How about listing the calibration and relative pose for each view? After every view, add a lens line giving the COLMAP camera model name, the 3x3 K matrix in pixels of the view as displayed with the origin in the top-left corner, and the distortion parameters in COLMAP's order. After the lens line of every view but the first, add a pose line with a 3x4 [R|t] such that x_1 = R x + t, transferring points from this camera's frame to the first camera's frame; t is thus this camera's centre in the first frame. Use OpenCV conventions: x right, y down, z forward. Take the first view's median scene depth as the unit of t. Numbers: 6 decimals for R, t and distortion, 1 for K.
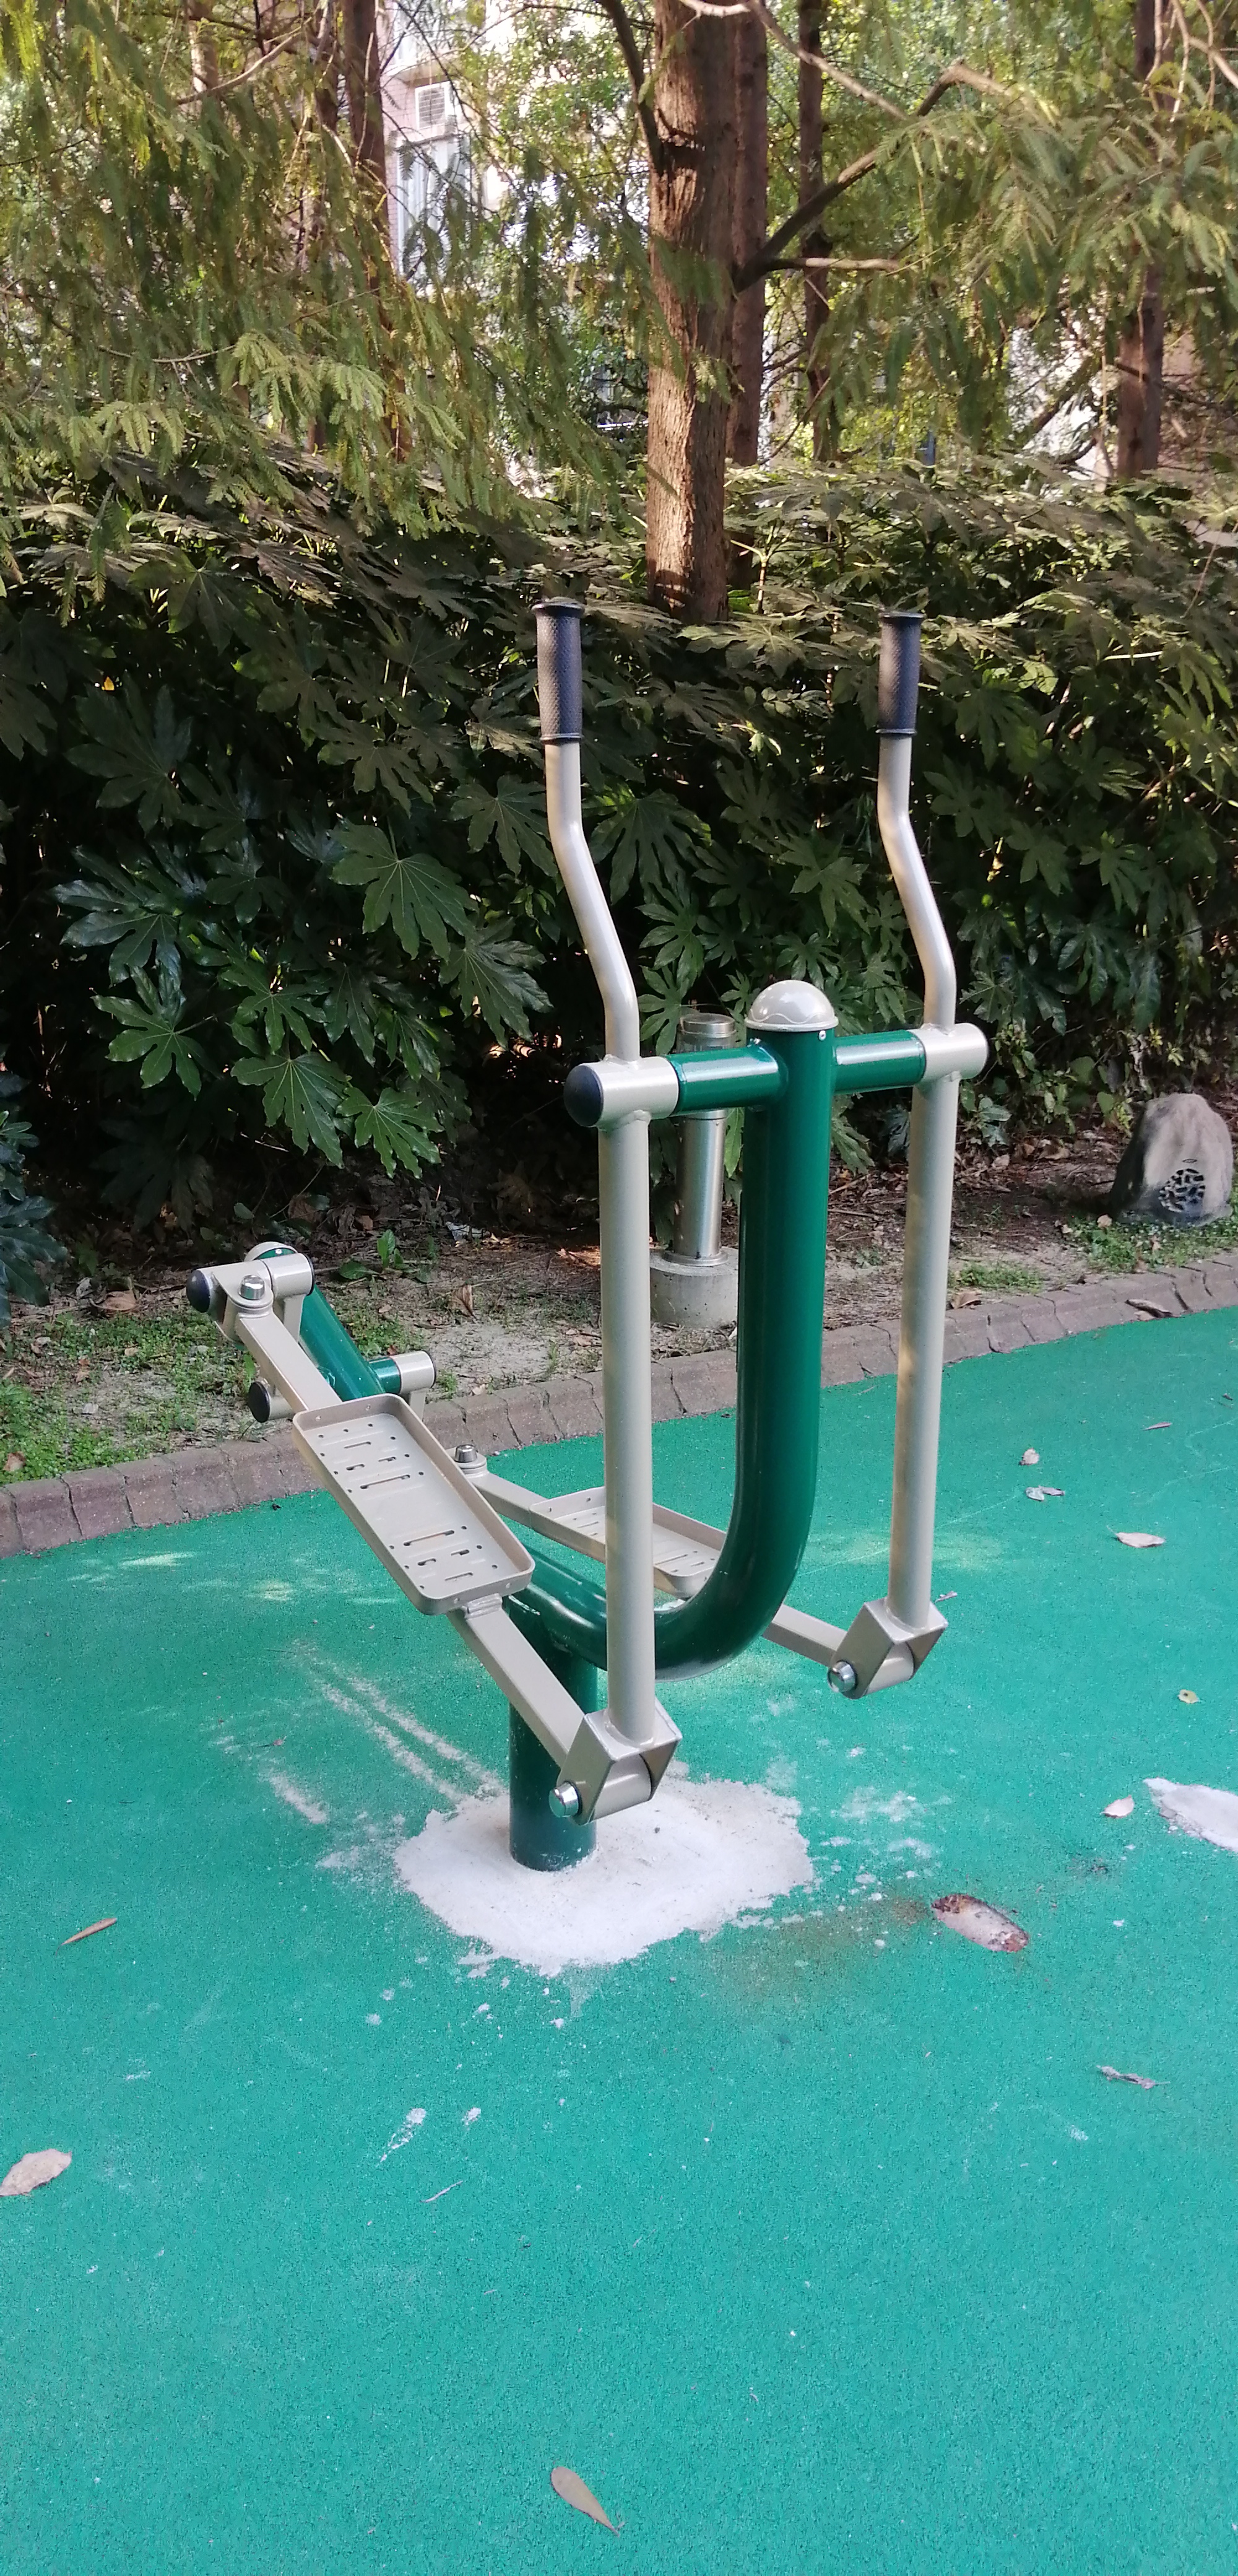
lens RADIAL K [[2015.8, 0, 600.9], [0, 2015.8, 1283.1], [0, 0, 1]] dist [0.037718, -0.089424]
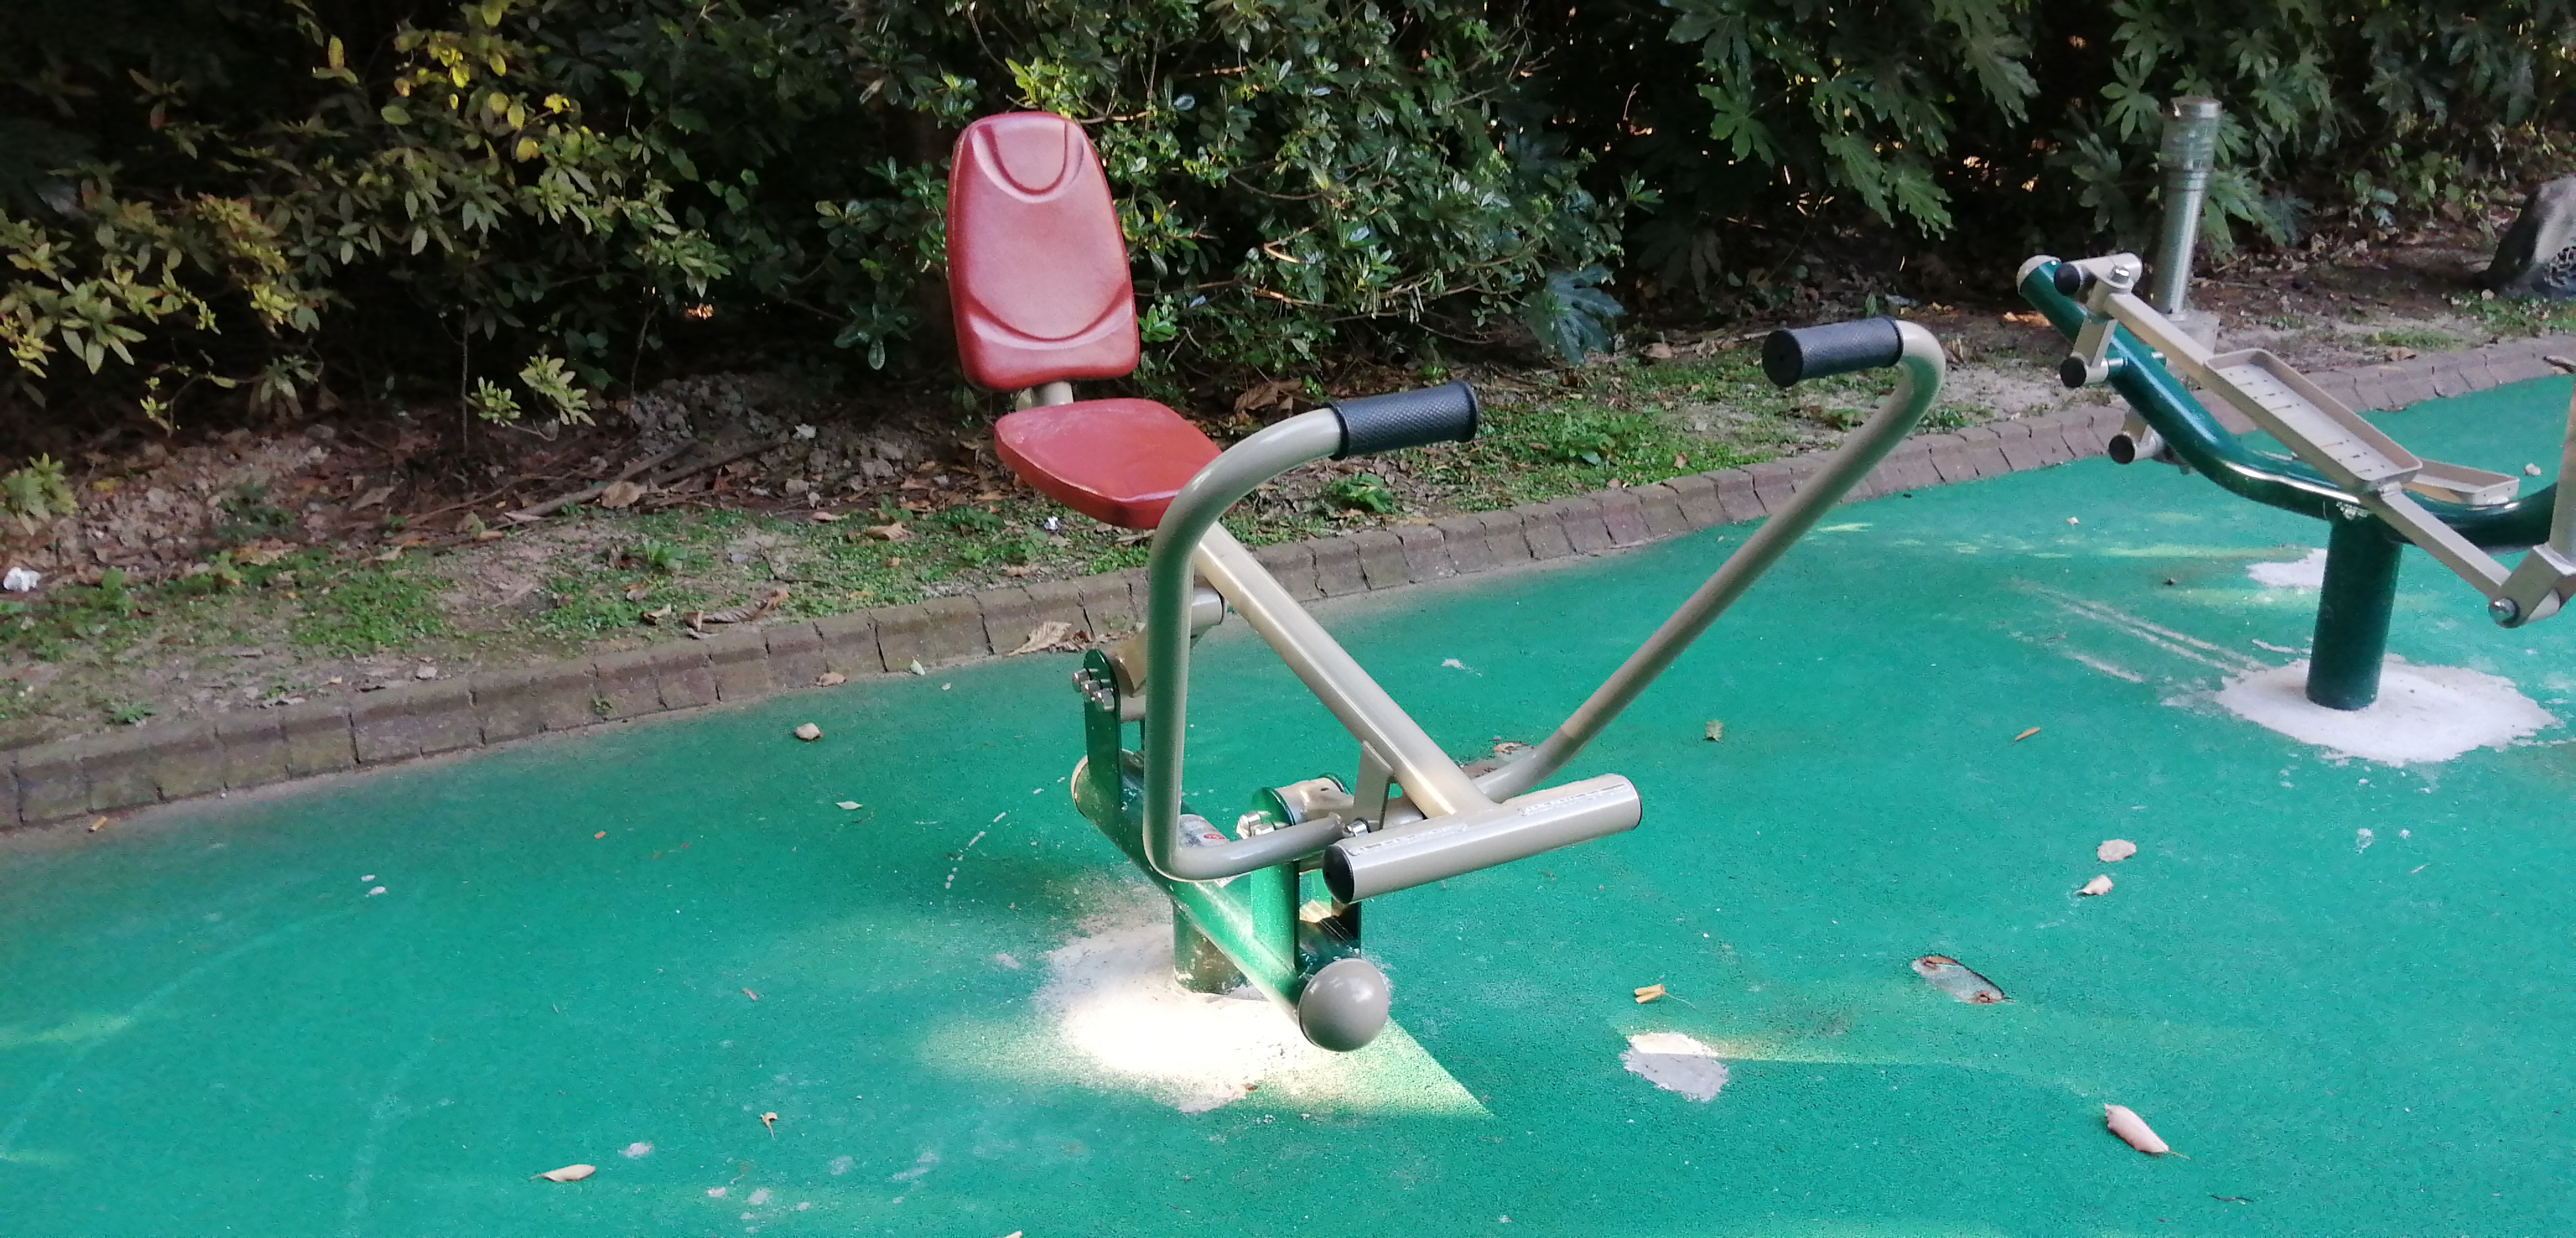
lens RADIAL K [[2015.8, 0, 1300.6], [0, 2015.8, 643.8], [0, 0, 1]] dist [0.037718, -0.089424]
pose [[0.992754, 0.020856, -0.118339, -0.293599], [-0.009151, 0.995085, 0.098606, 0.063497], [0.119814, -0.096808, 0.988065, -0.213540]]
